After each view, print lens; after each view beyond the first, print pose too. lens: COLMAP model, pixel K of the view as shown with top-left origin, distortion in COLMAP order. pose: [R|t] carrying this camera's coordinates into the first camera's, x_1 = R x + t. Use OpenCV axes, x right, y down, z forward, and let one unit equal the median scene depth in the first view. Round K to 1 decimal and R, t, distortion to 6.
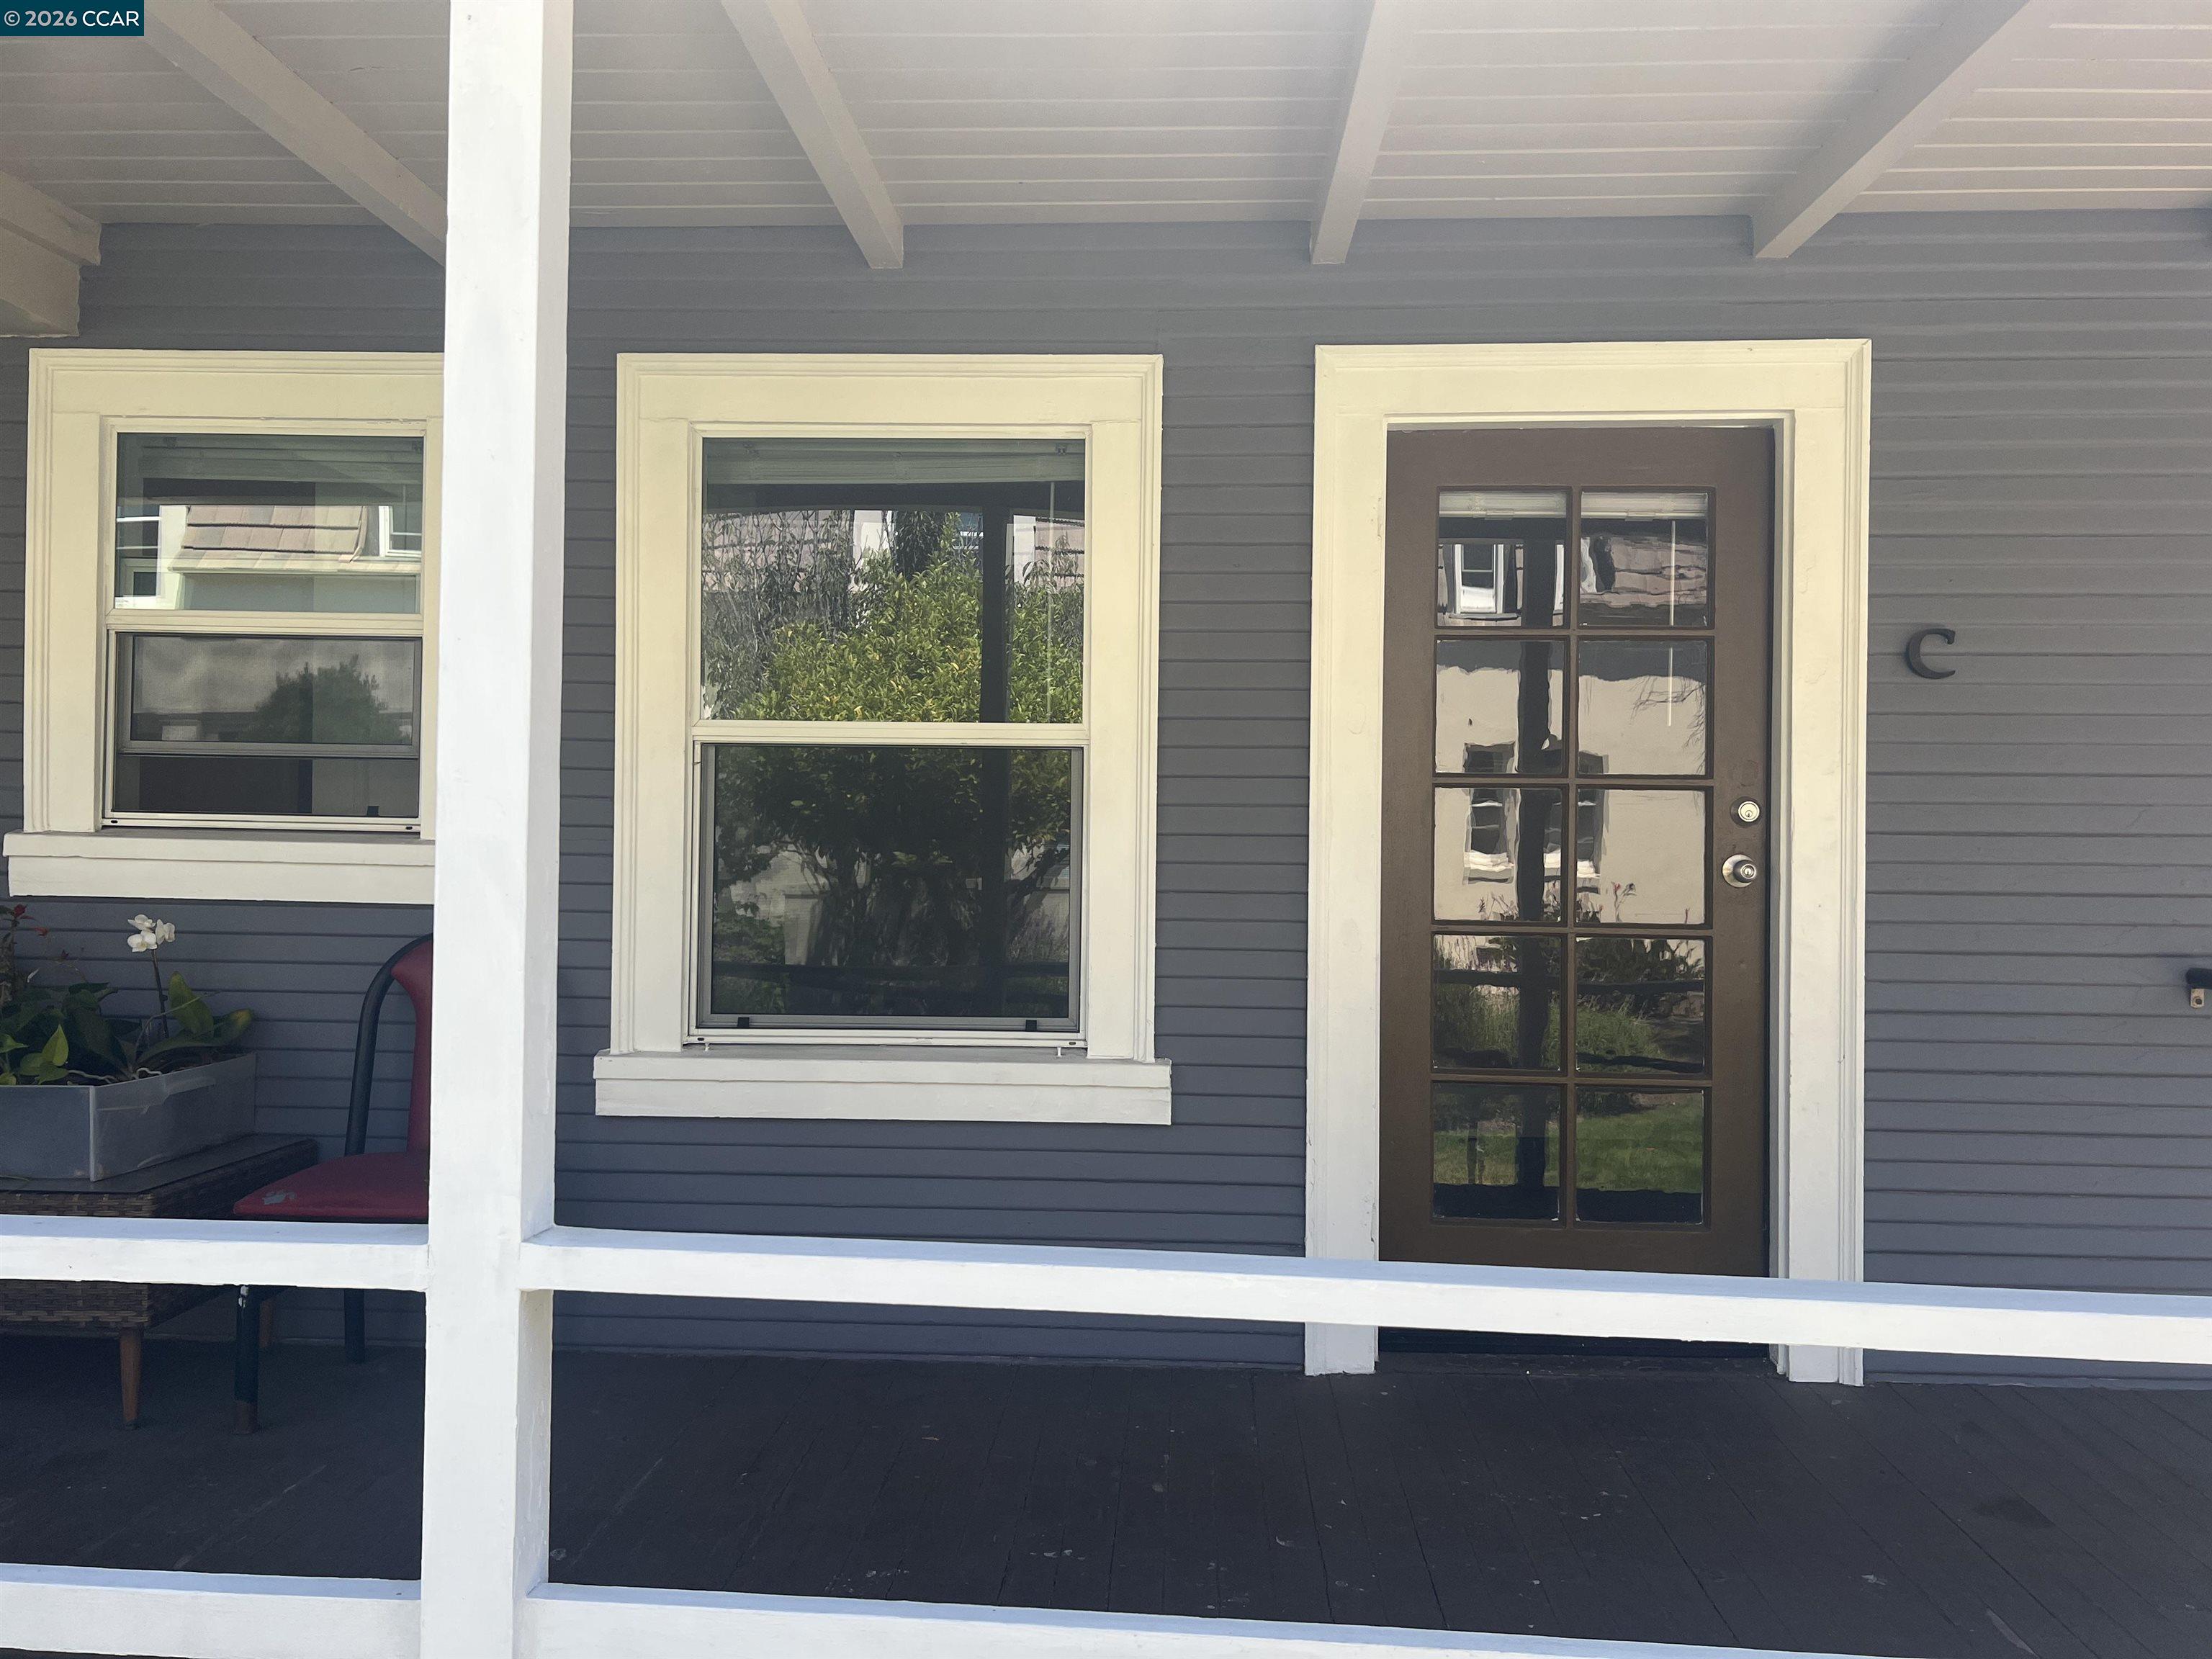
lens RADIAL K [[1657.7, 0, 1116.2], [0, 1657.7, 824.9], [0, 0, 1]] dist [0.078079, -0.138638]
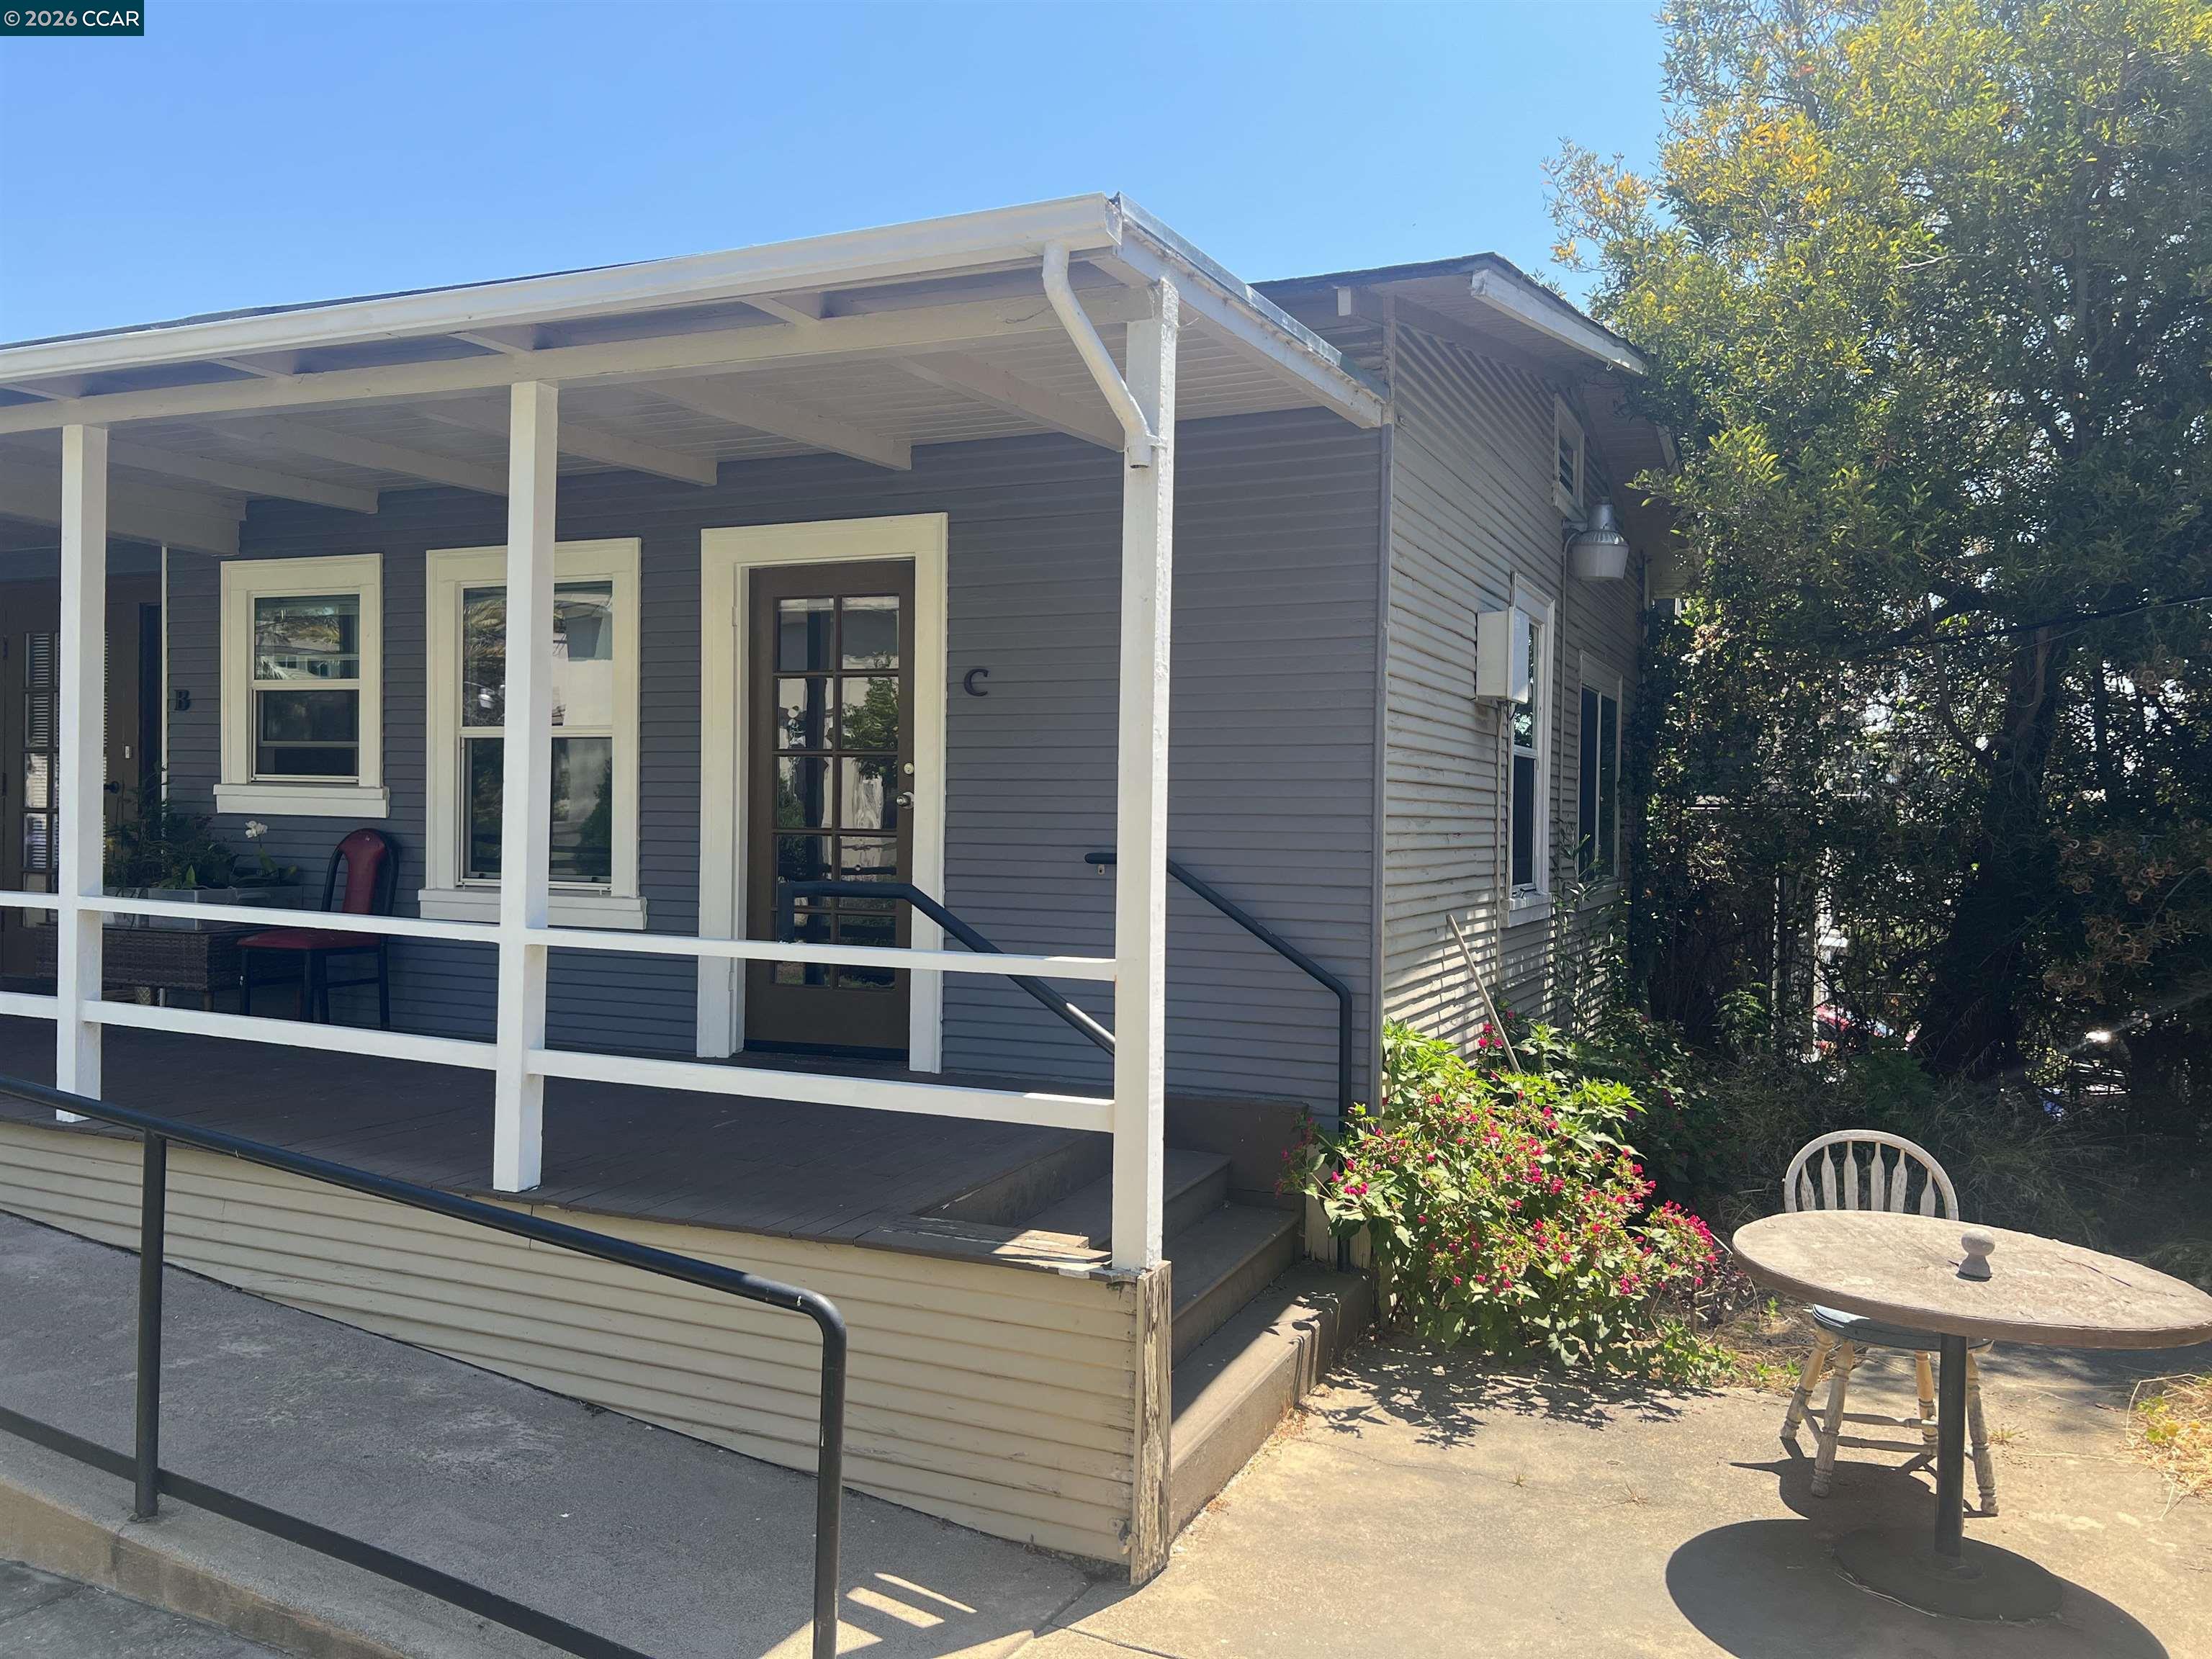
lens RADIAL K [[1657.7, 0, 1116.2], [0, 1657.7, 824.9], [0, 0, 1]] dist [0.078079, -0.138638]
pose [[0.933156, 0.004721, -0.359442, 1.250034], [-0.005310, 0.999986, -0.000653, 0.054551], [0.359434, 0.002519, 0.933167, -0.631082]]
